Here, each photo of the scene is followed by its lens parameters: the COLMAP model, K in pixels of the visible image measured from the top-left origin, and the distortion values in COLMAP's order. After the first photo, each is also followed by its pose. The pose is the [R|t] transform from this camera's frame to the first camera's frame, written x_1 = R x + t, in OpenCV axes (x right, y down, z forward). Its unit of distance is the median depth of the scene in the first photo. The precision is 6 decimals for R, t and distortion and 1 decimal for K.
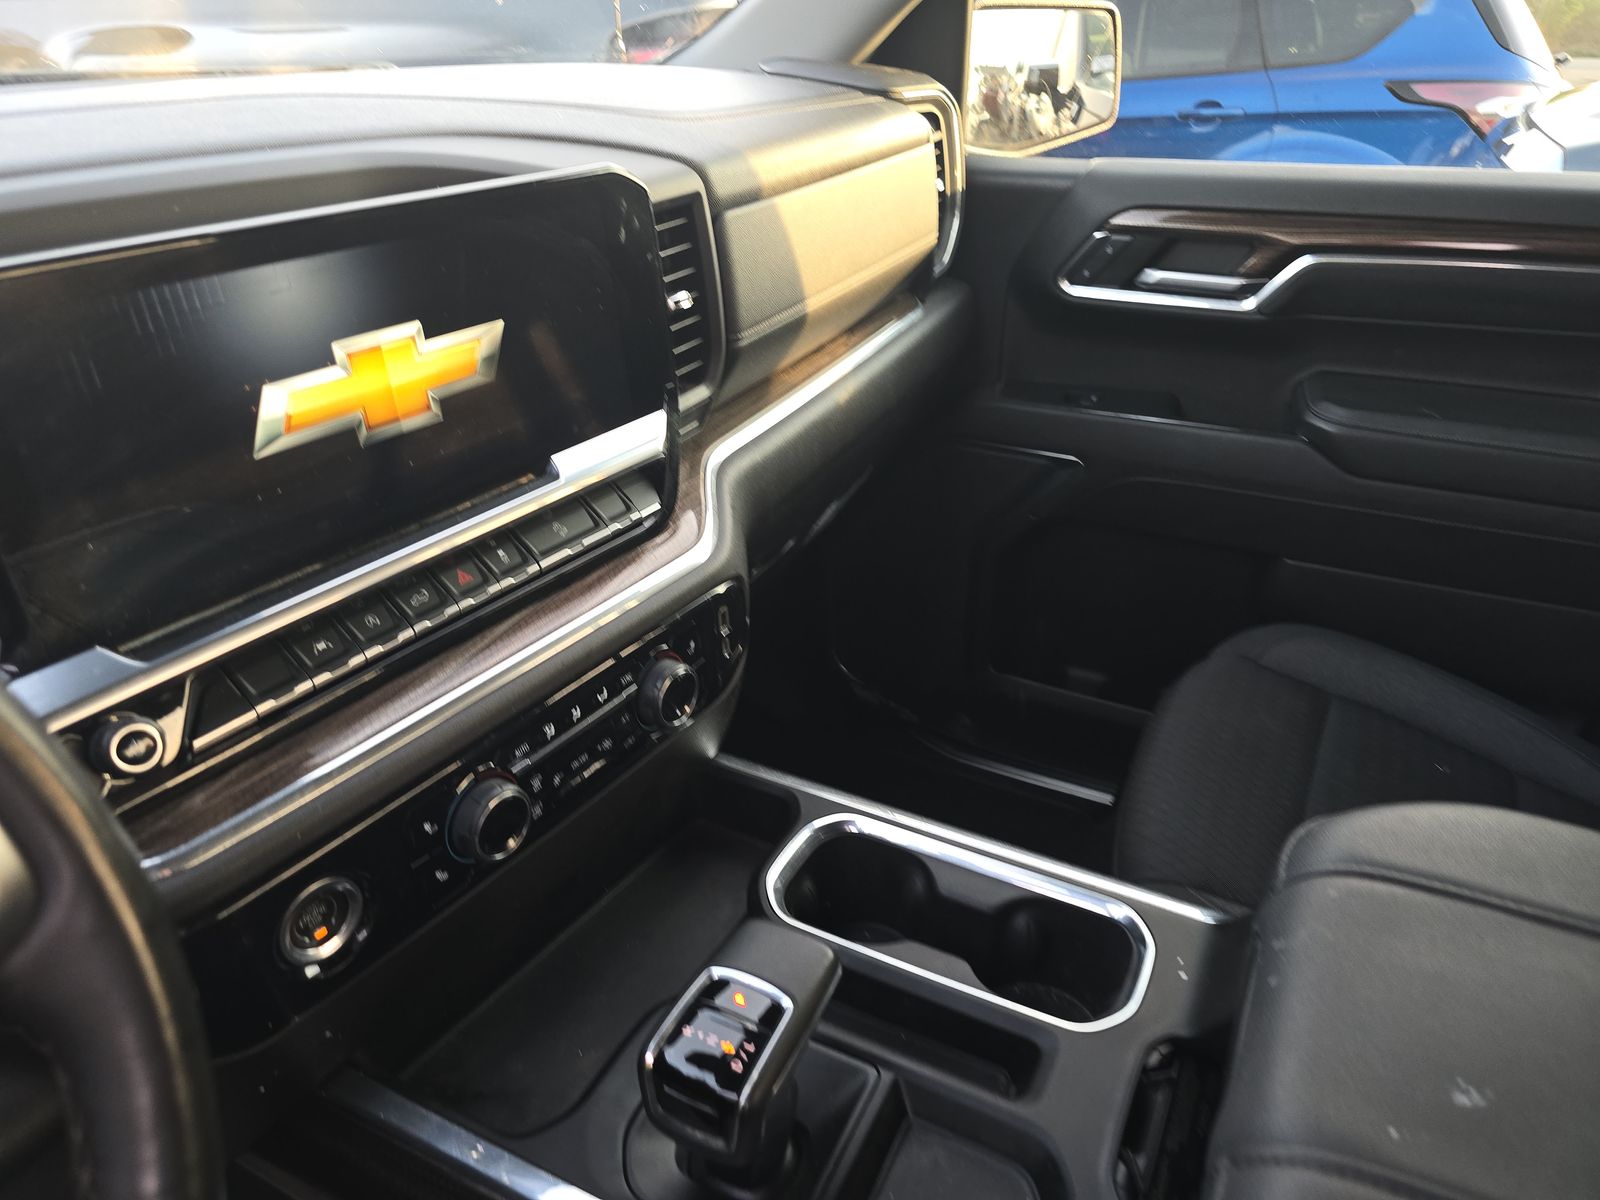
lens RADIAL K [[1118.2, 0, 797.3], [0, 1118.2, 597.2], [0, 0, 1]] dist [0.063131, -0.070135]
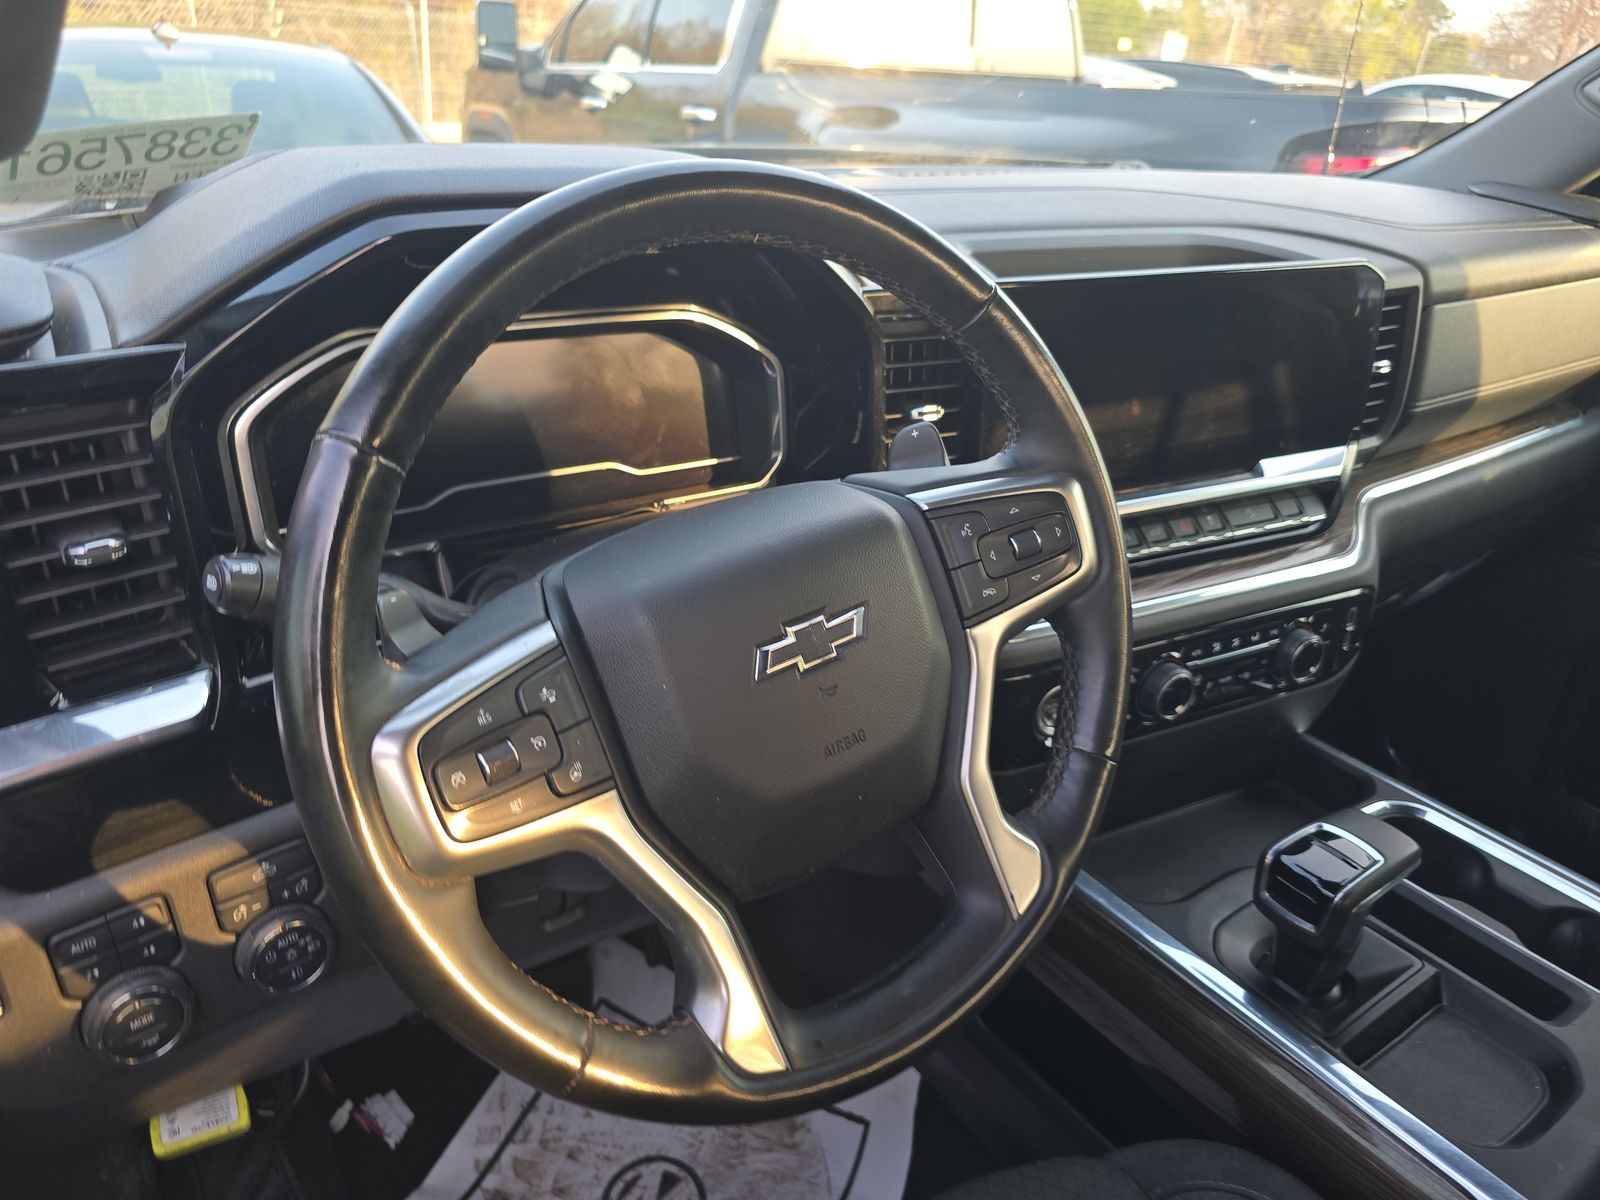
lens RADIAL K [[1118.2, 0, 797.3], [0, 1118.2, 597.2], [0, 0, 1]] dist [0.063131, -0.070135]
pose [[0.879627, 0.234021, -0.414115, -0.094032], [-0.258945, 0.965883, -0.004198, 0.165276], [0.399004, 0.110926, 0.910215, -0.403179]]
